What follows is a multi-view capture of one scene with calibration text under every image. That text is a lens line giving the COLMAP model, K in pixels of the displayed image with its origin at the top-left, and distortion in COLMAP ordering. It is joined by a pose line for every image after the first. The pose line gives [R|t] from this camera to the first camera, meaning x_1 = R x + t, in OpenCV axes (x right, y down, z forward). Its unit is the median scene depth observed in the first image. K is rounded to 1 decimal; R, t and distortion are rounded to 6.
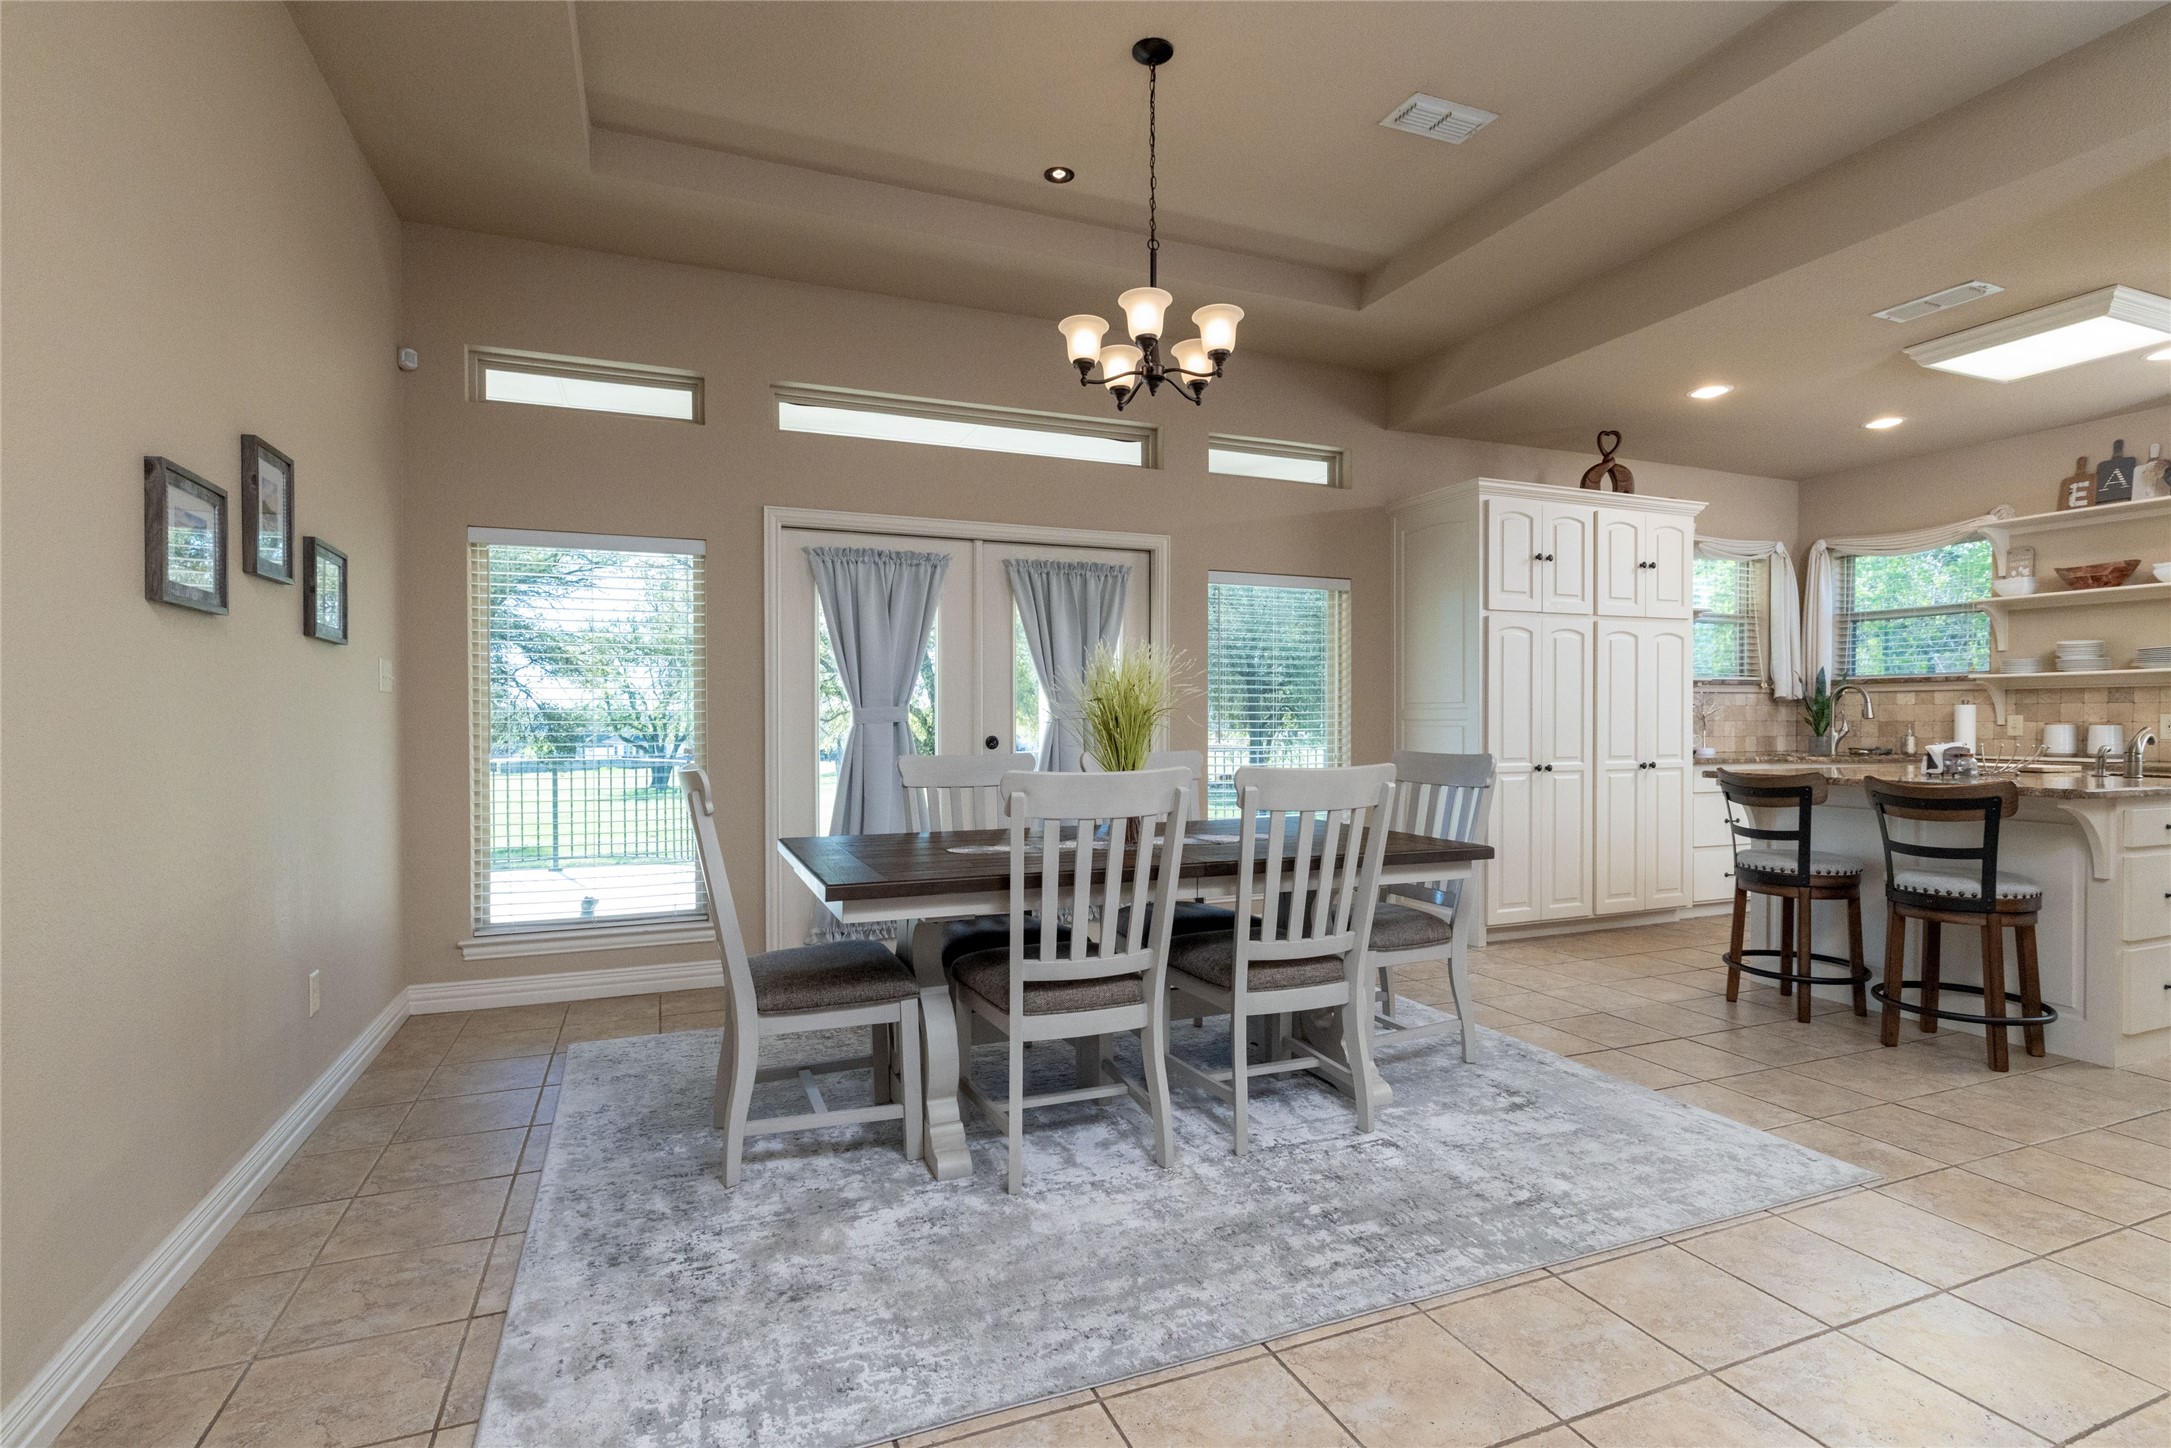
lens RADIAL K [[1045.4, 0, 1082.3], [0, 1045.4, 726.3], [0, 0, 1]] dist [0.001280, 0.000067]
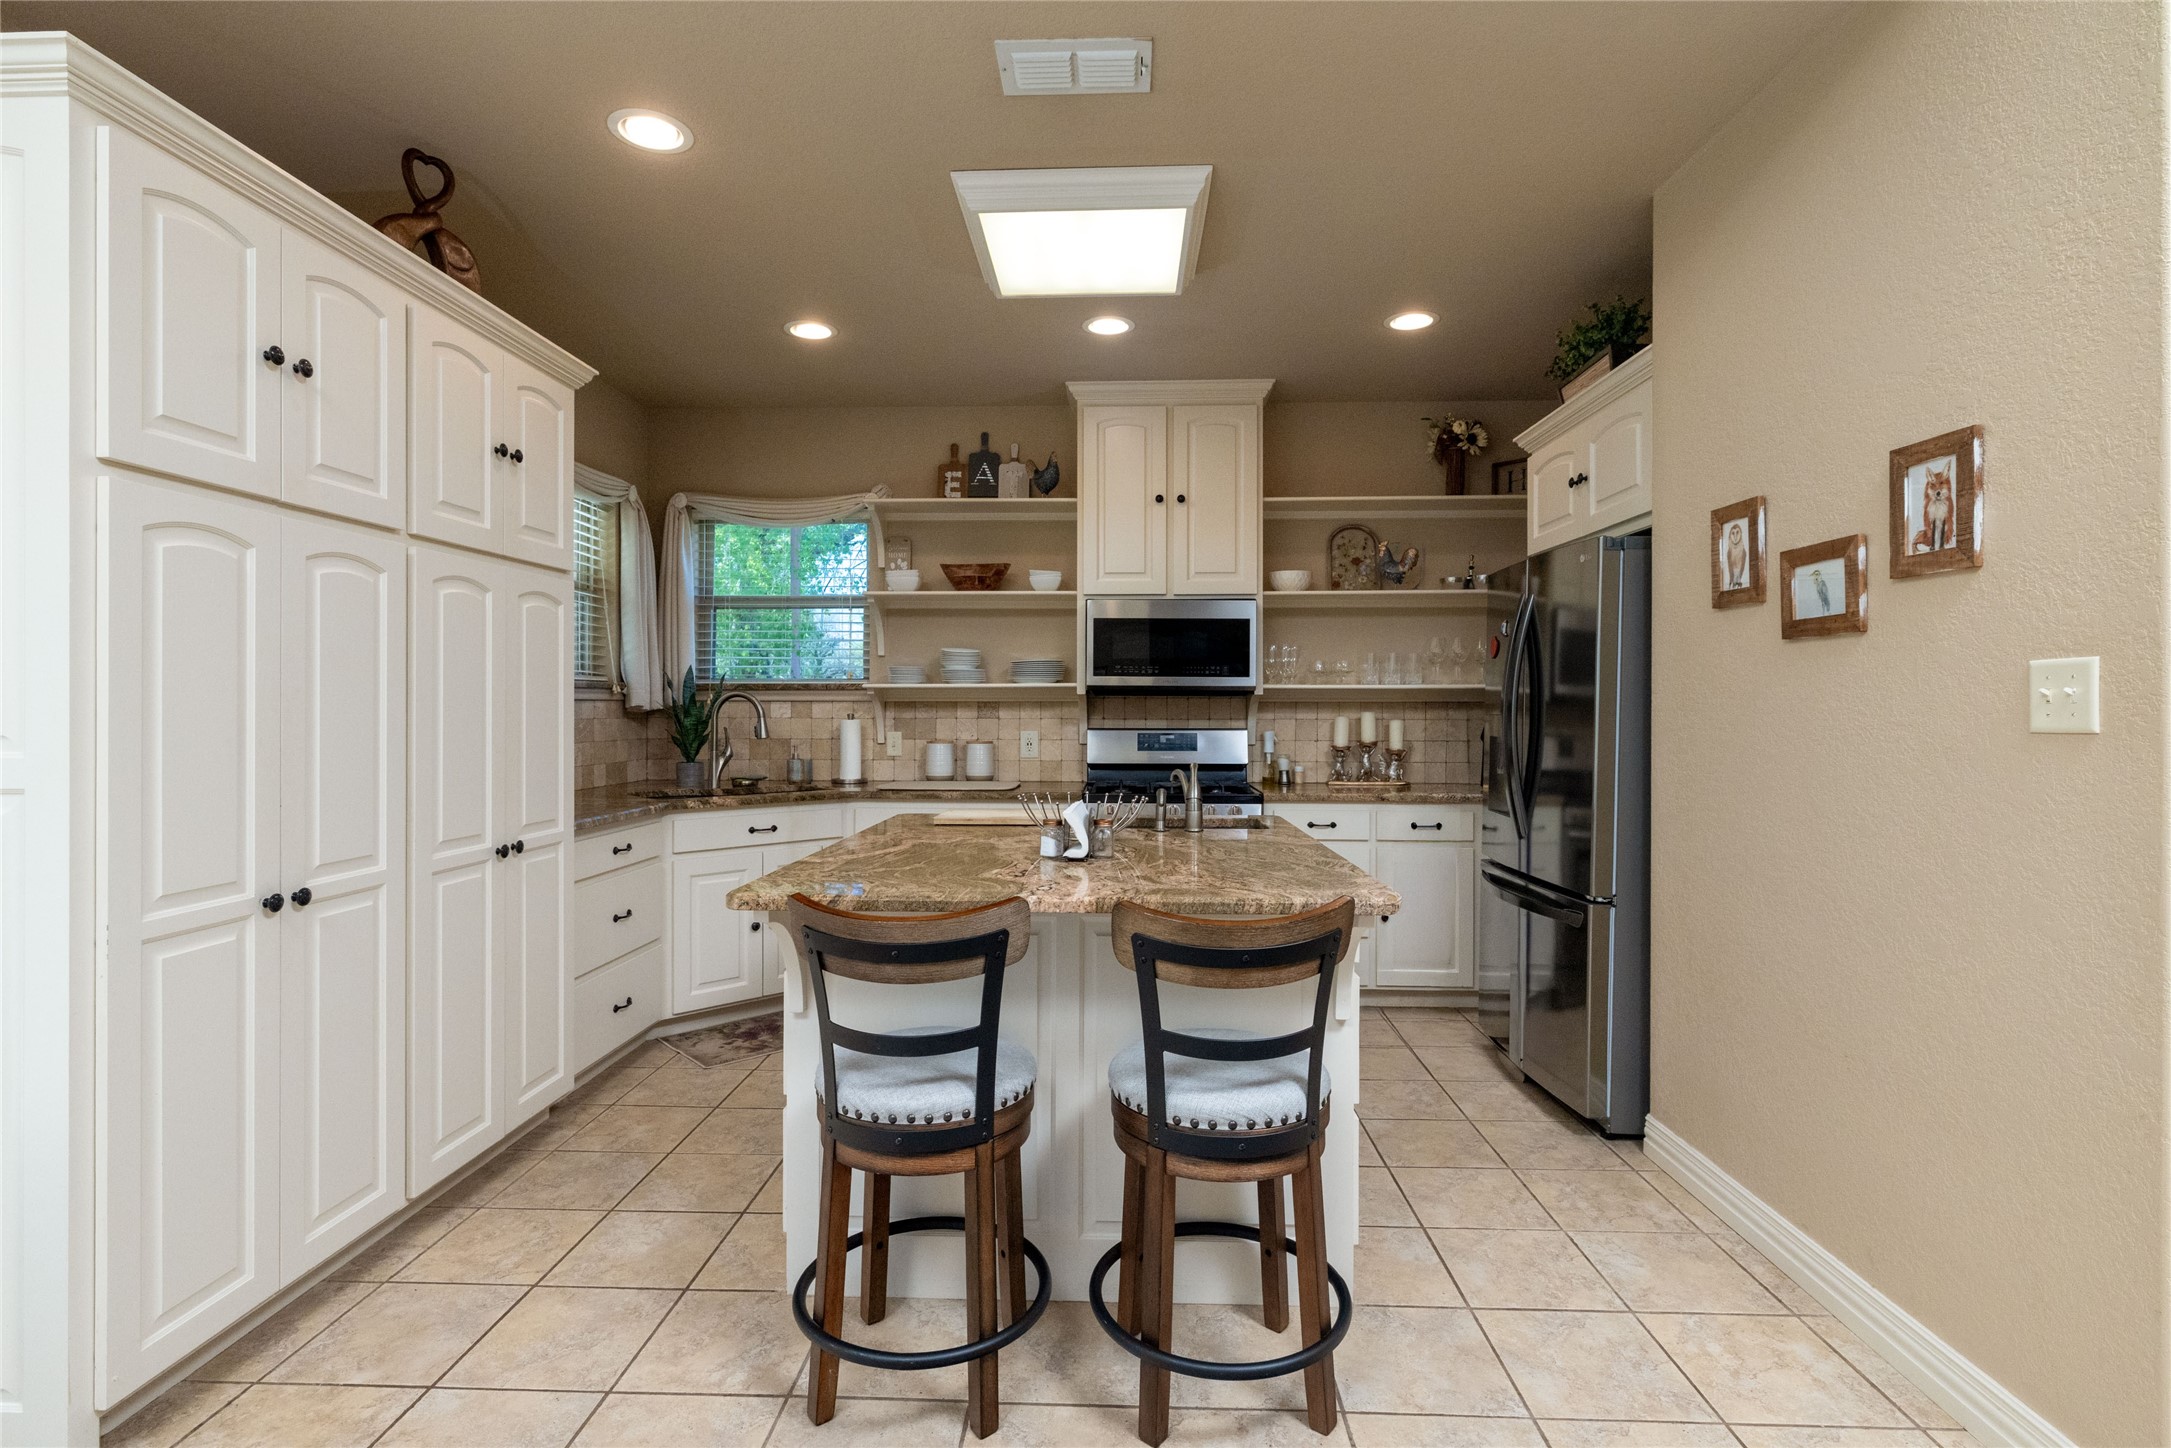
lens RADIAL K [[1028.9, 0, 1087.8], [0, 1028.9, 713.1], [0, 0, 1]] dist [-0.002226, 0.000715]
pose [[0.416665, -0.002750, 0.909056, 0.262641], [0.005481, 0.999985, 0.000513, -0.034760], [-0.909044, 0.004769, 0.416674, 0.689529]]
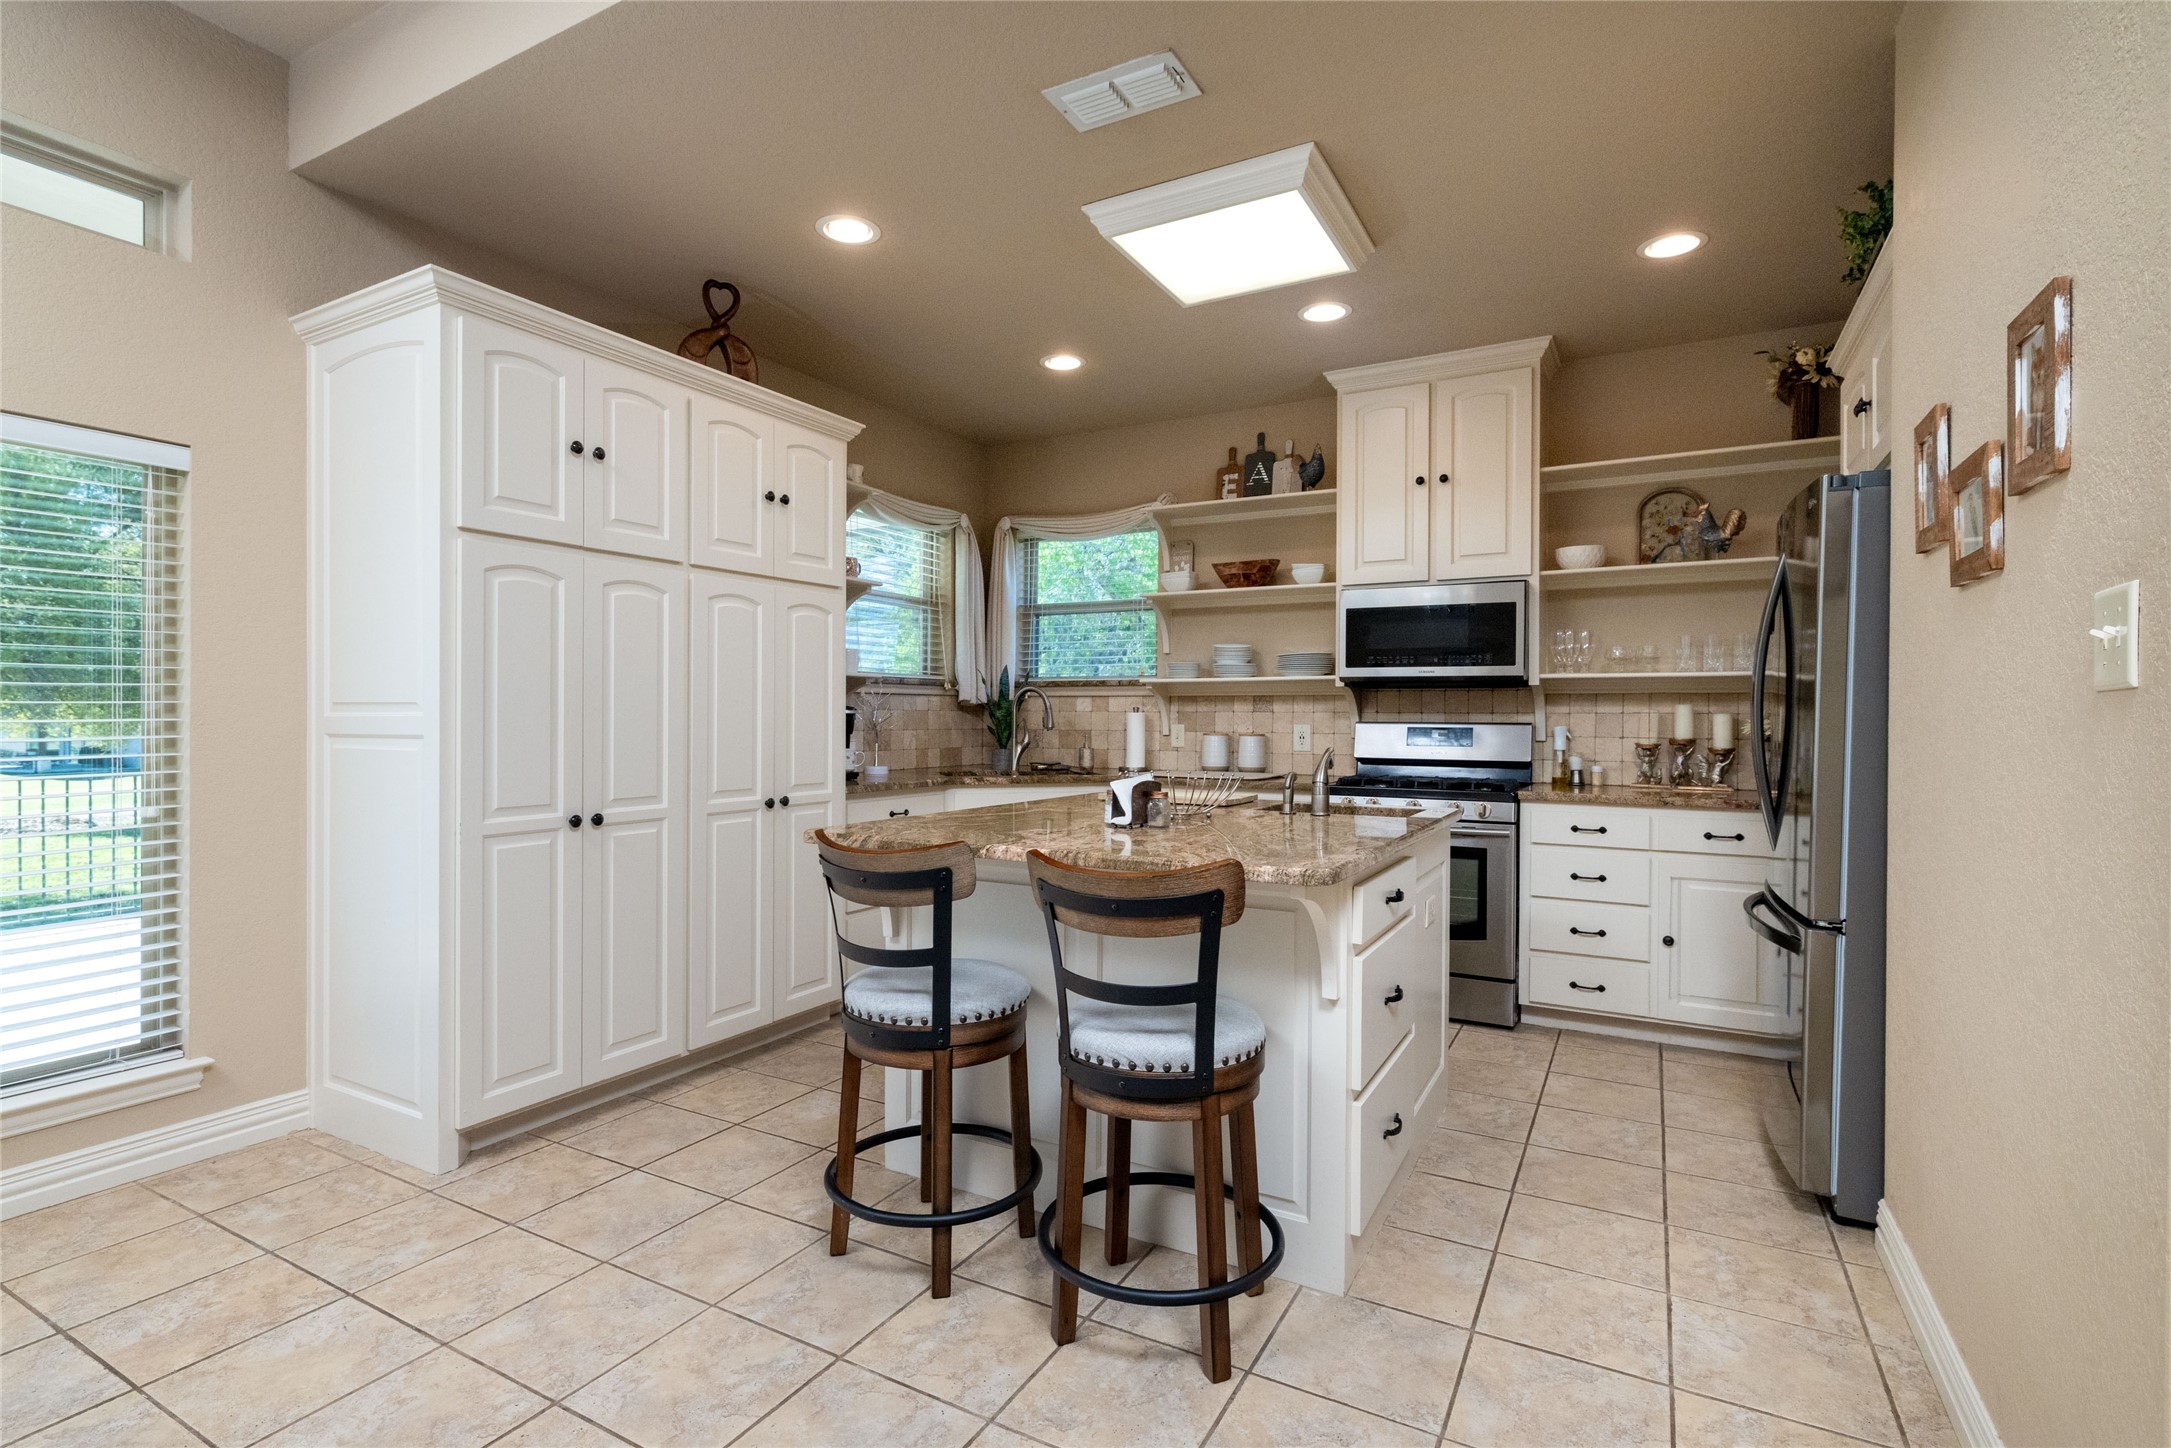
lens RADIAL K [[1026.5, 0, 1085.5], [0, 1026.5, 724.0], [0, 0, 1]] dist [-0.001171, 0.000279]
pose [[0.783199, -0.000155, 0.621771, 0.372456], [-0.000664, 0.999999, 0.001084, -0.016329], [-0.621771, -0.001262, 0.783198, 0.477541]]
